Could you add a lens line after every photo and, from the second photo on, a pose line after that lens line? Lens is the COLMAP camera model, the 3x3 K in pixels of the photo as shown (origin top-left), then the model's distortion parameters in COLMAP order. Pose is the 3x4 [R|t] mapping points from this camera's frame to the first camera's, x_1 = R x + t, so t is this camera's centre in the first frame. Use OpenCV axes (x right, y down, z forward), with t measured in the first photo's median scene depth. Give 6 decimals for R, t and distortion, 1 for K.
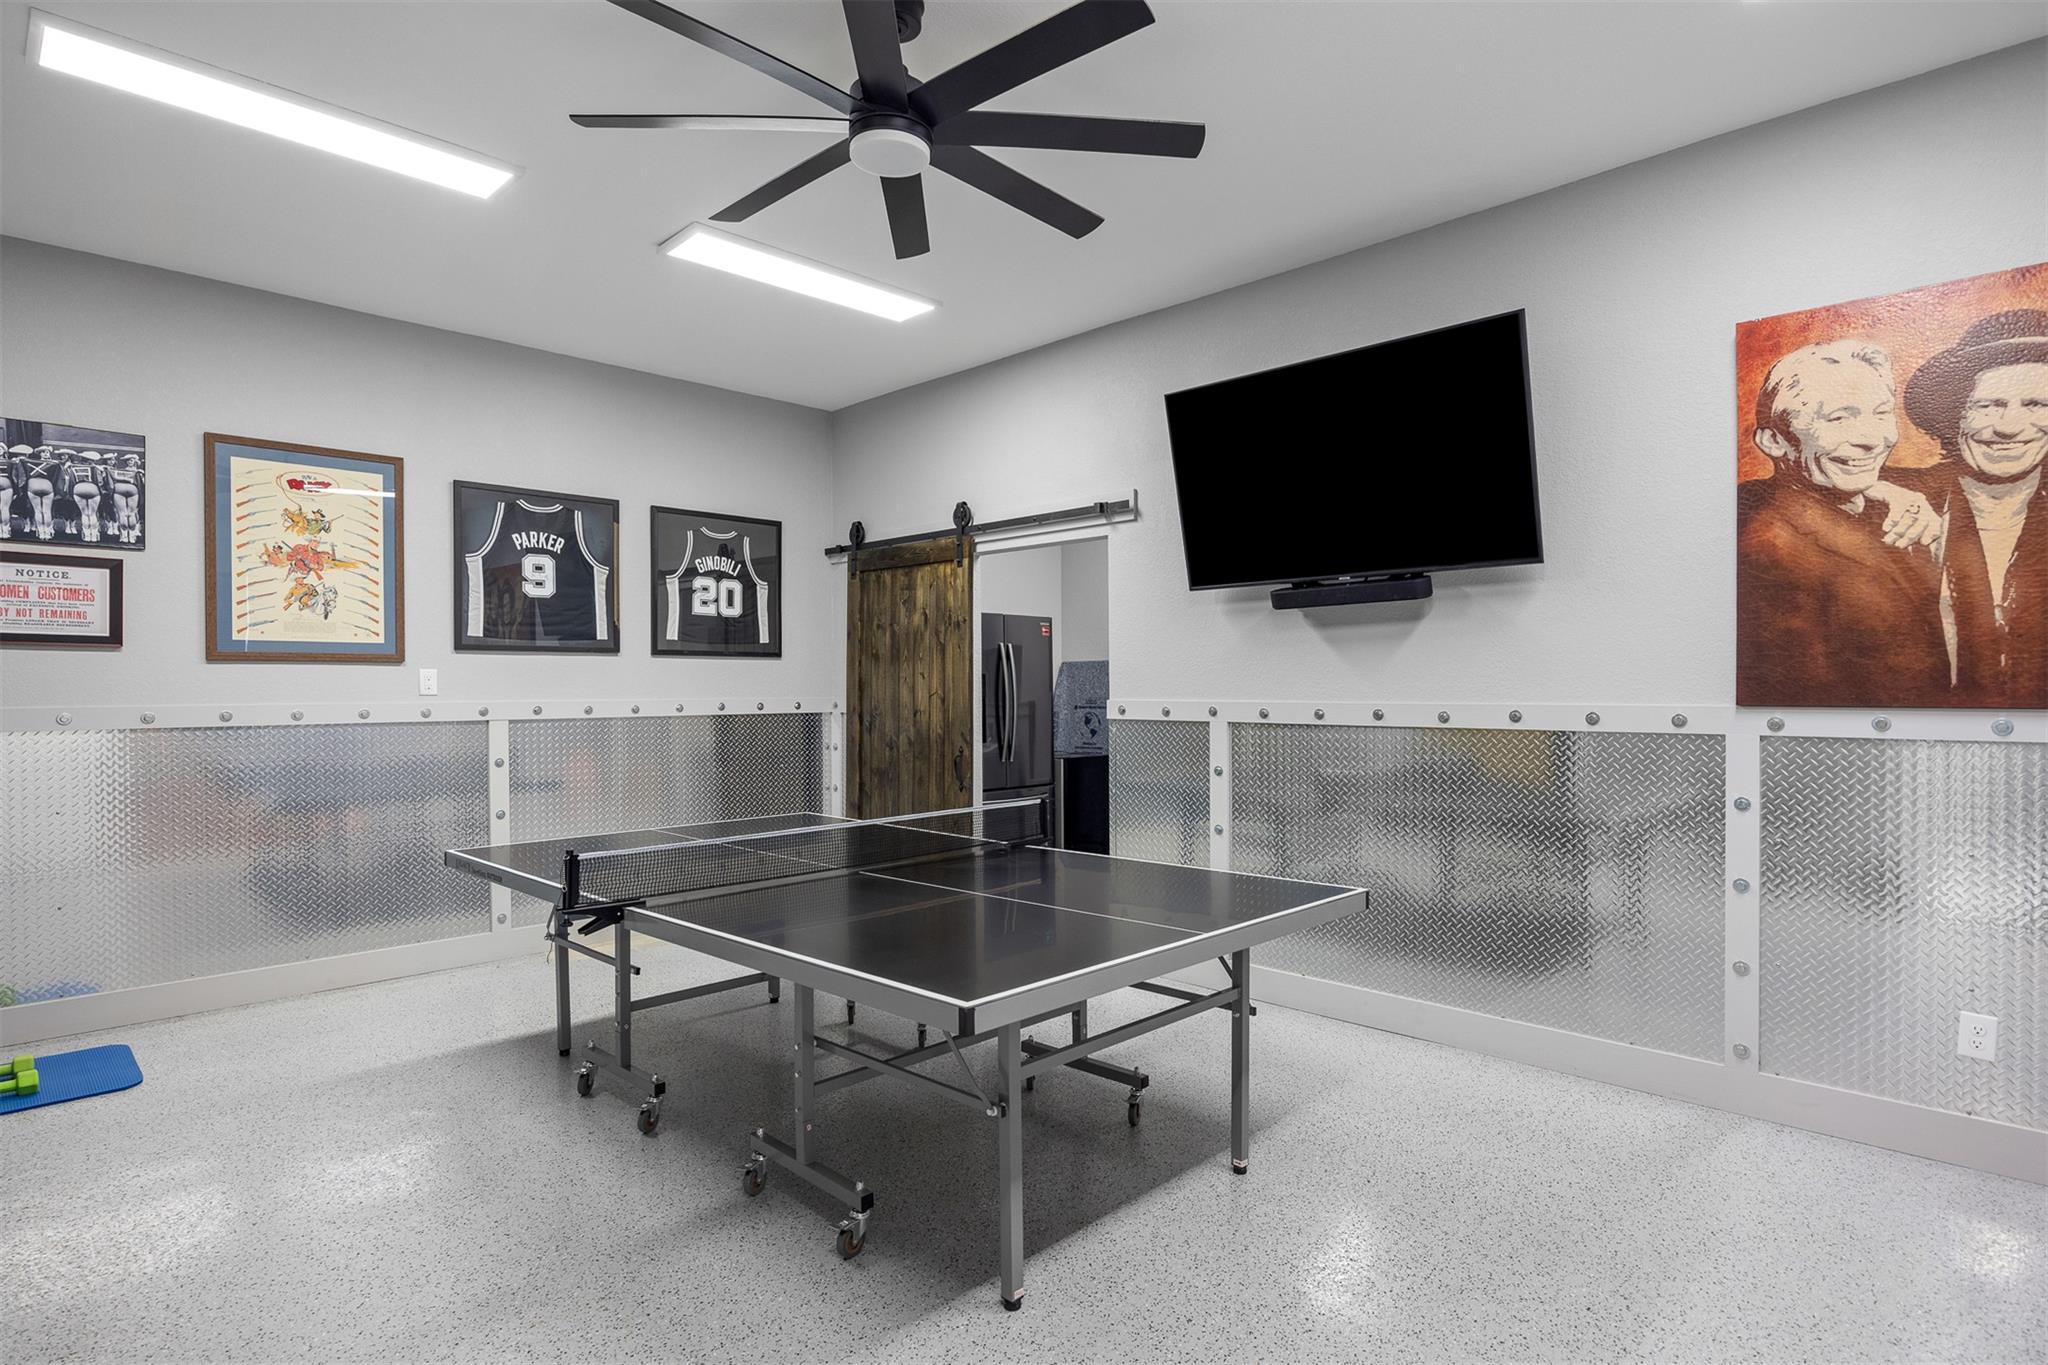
lens RADIAL K [[1085.4, 0, 1036.6], [0, 1085.4, 690.9], [0, 0, 1]] dist [-0.003569, -0.000831]
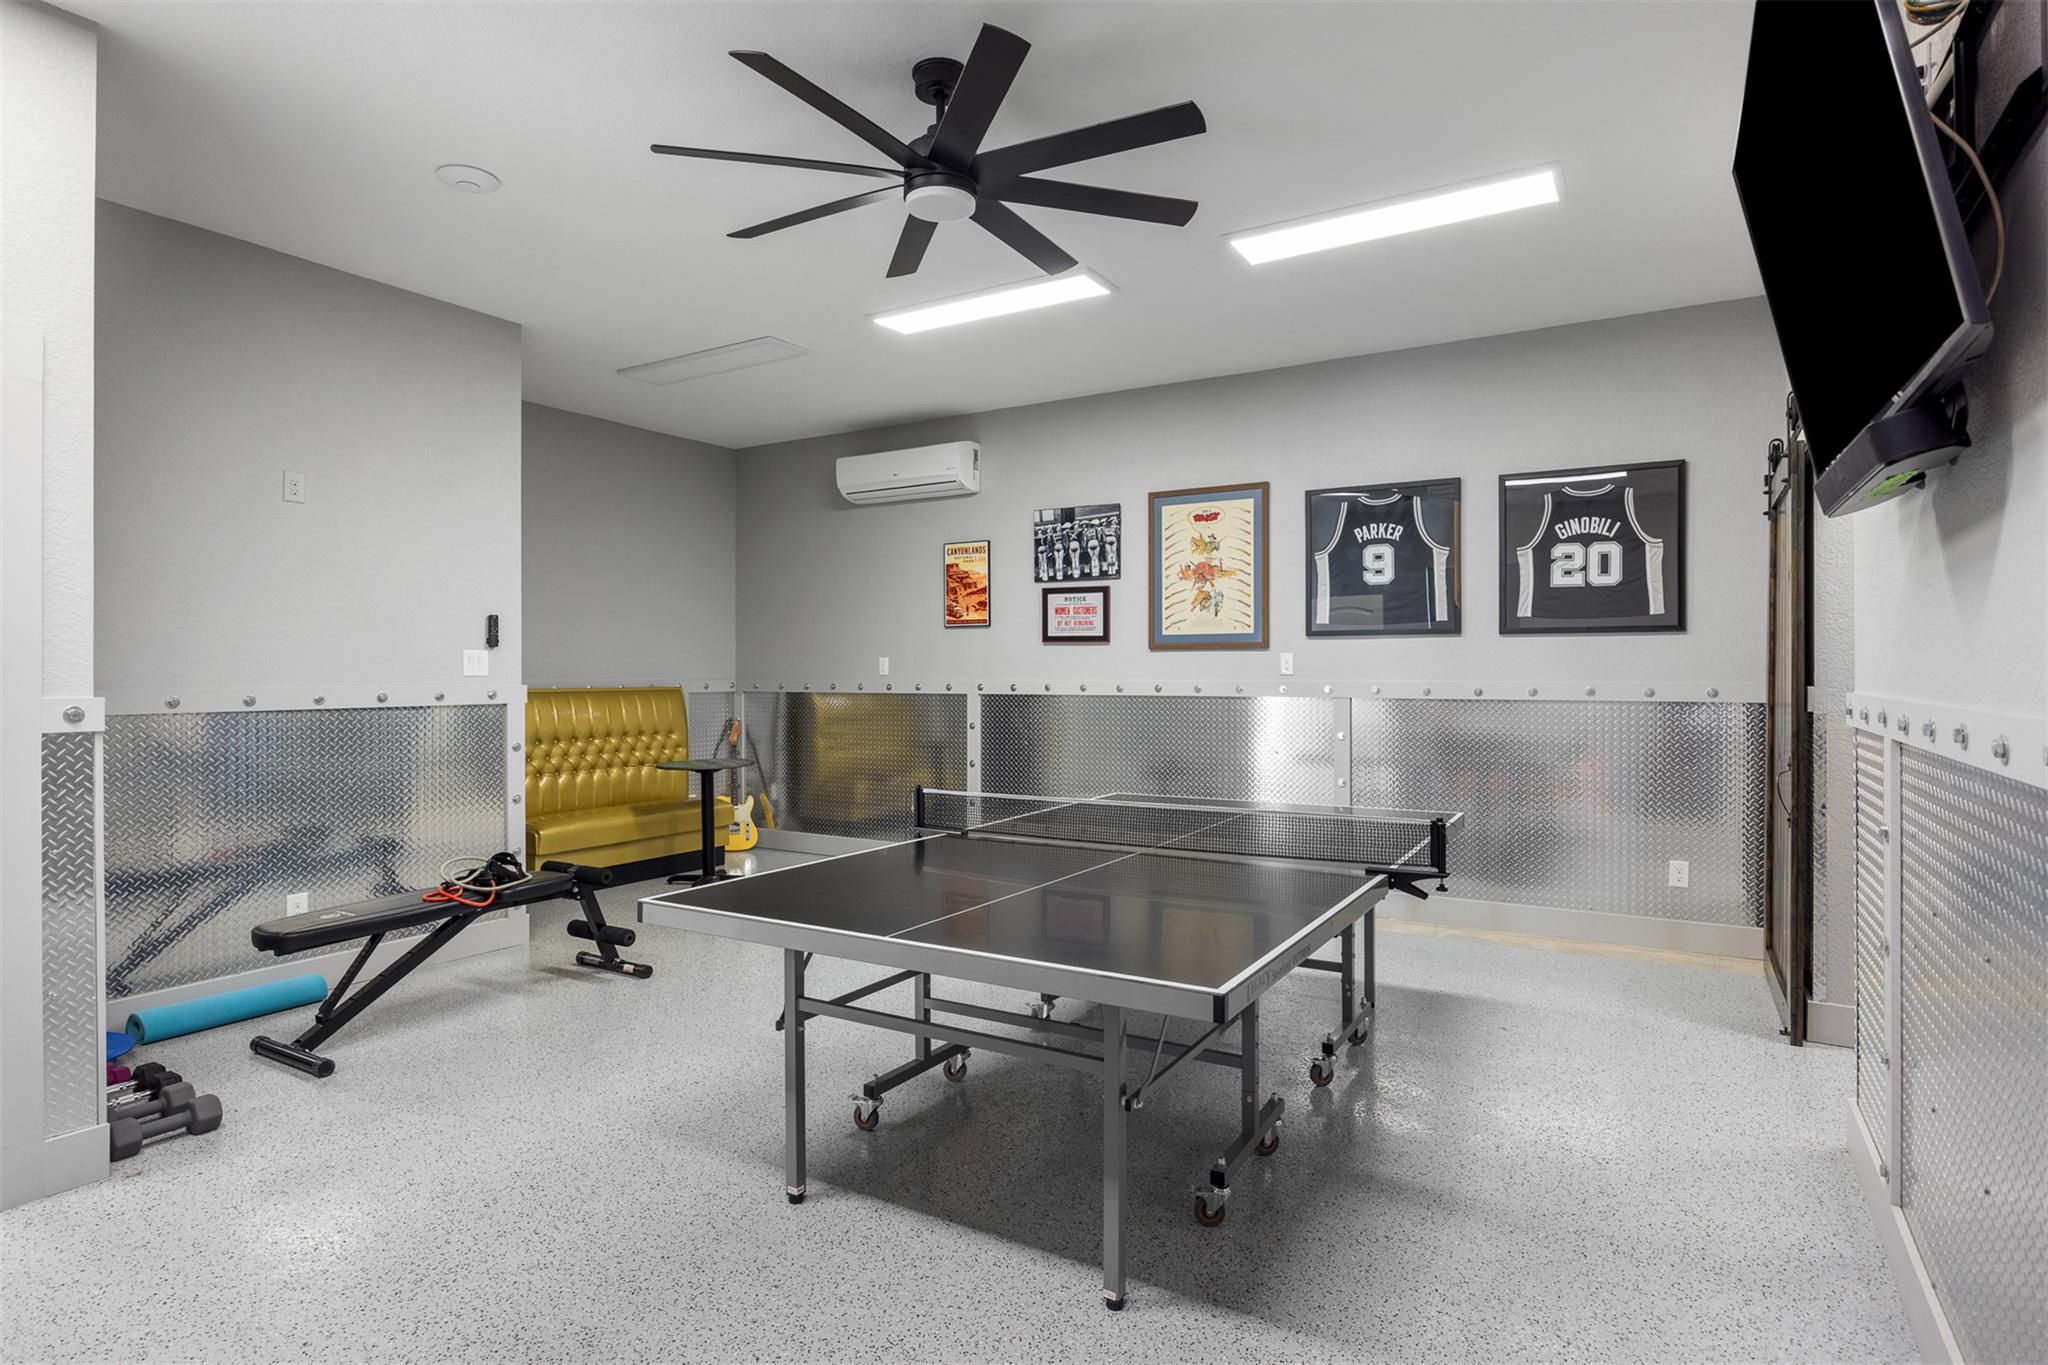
lens RADIAL K [[1085.4, 0, 1035.8], [0, 1085.4, 672.3], [0, 0, 1]] dist [-0.003569, -0.000831]
pose [[0.226621, 0.007896, -0.973951, 0.563537], [-0.001983, 0.999969, 0.007646, -0.007608], [0.973981, 0.000199, 0.226629, 0.471533]]
